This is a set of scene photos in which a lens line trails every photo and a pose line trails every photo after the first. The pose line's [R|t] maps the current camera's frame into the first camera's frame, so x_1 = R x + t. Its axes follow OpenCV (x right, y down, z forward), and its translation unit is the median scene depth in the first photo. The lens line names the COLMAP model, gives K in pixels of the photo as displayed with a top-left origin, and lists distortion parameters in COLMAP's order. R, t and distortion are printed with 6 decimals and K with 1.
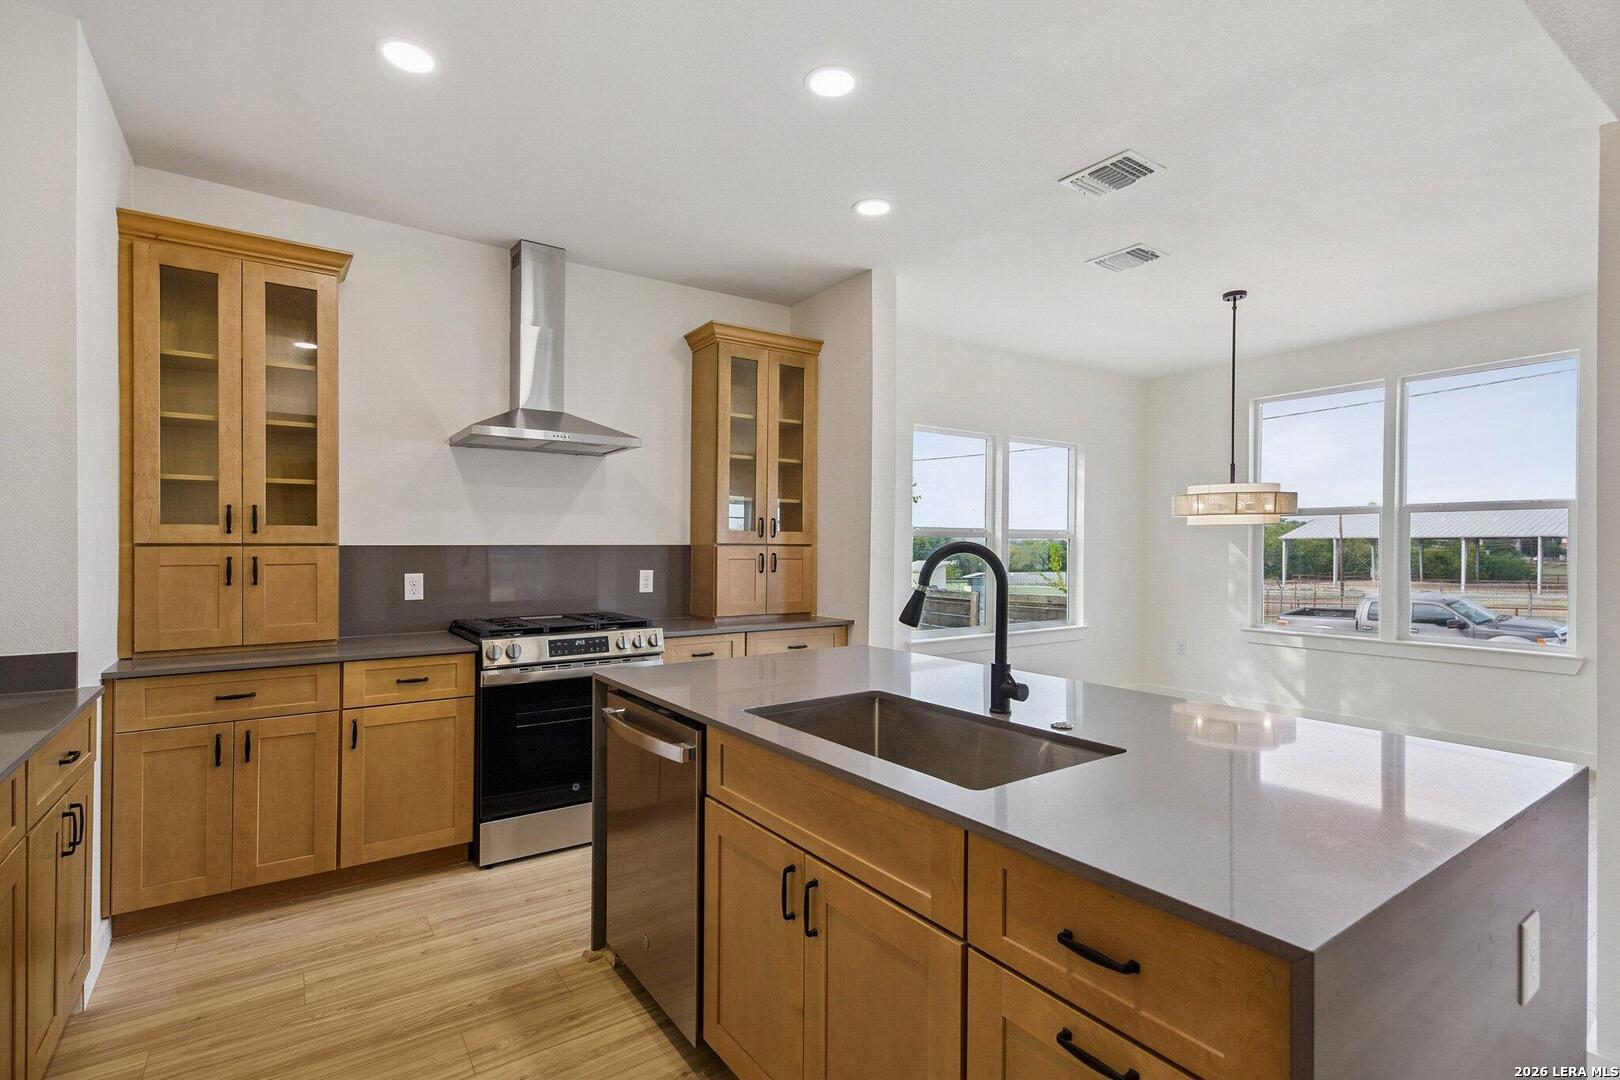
lens RADIAL K [[770.7, 0, 828.9], [0, 770.7, 545.6], [0, 0, 1]] dist [0.008187, -0.002069]
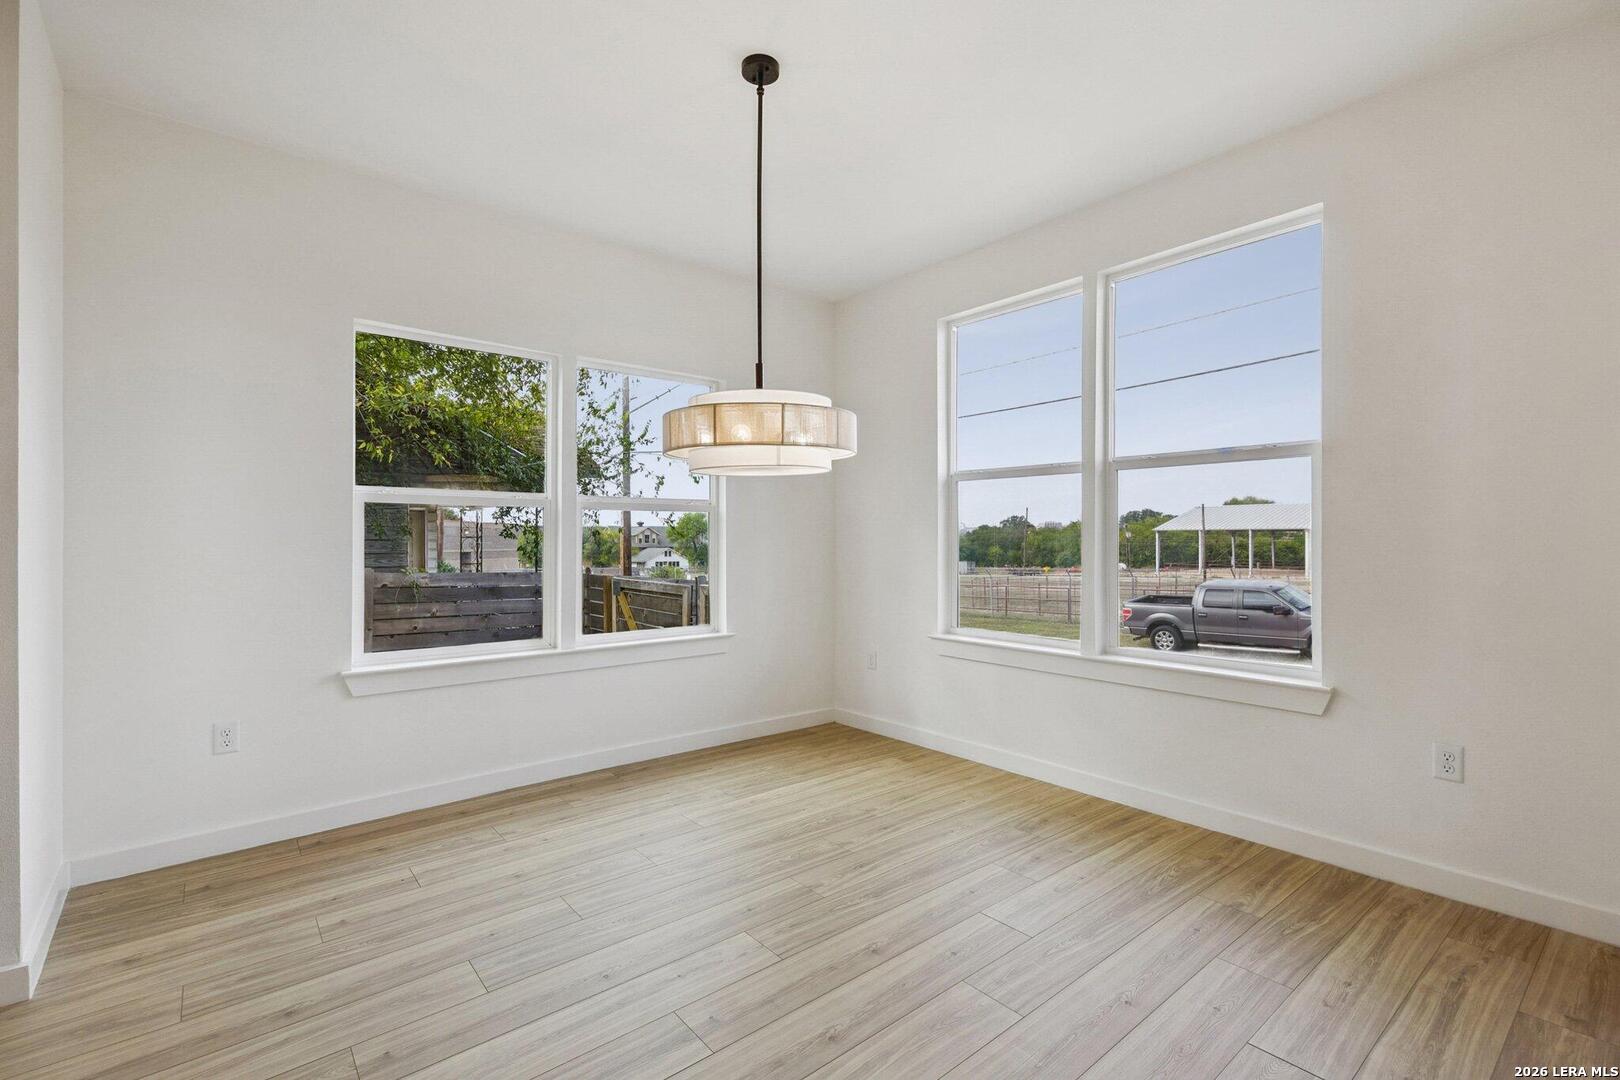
lens RADIAL K [[740.6, 0, 806.7], [0, 740.6, 530.1], [0, 0, 1]] dist [0.000361, 0.000342]
pose [[0.995528, 0.000770, 0.094468, 0.774209], [0.000073, 0.999960, -0.008923, 0.032508], [-0.094471, 0.008890, 0.995488, 0.692876]]
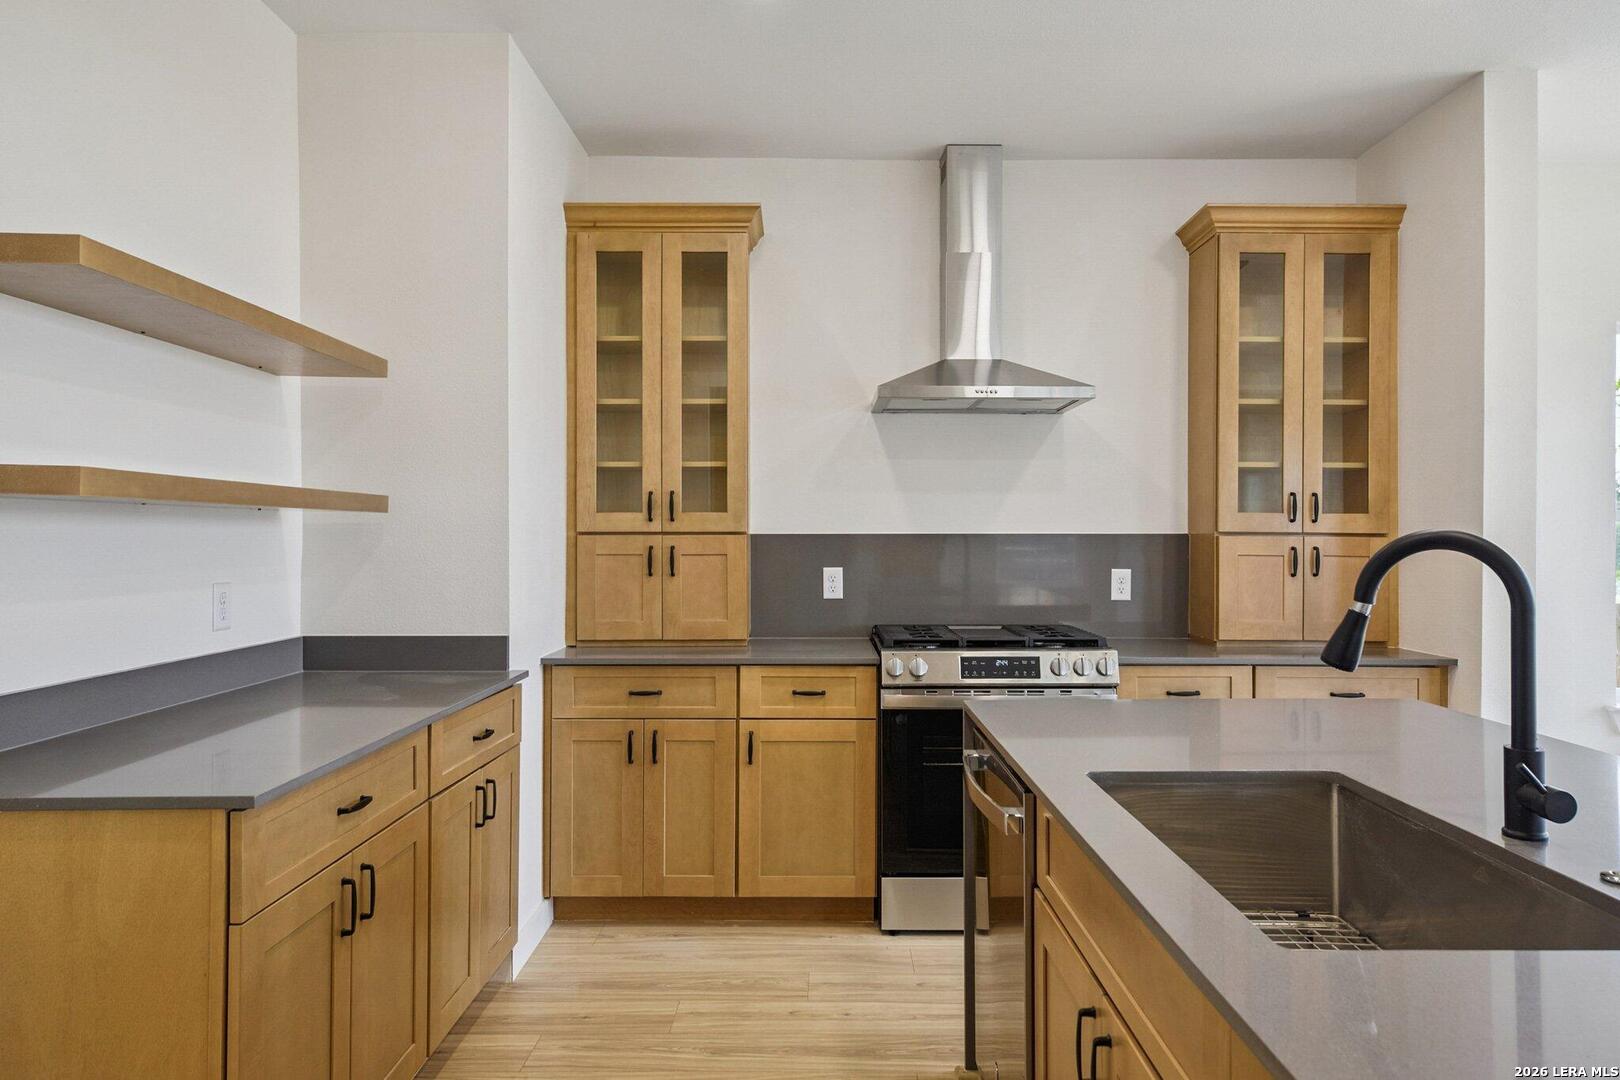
lens RADIAL K [[1059.5, 0, 822.3], [0, 1059.5, 528.4], [0, 0, 1]] dist [-0.001219, 0.002809]
pose [[0.818039, -0.002492, -0.575157, 0.141977], [-0.000910, 0.999984, -0.005628, -0.000137], [0.575161, 0.005127, 0.818024, 0.052308]]
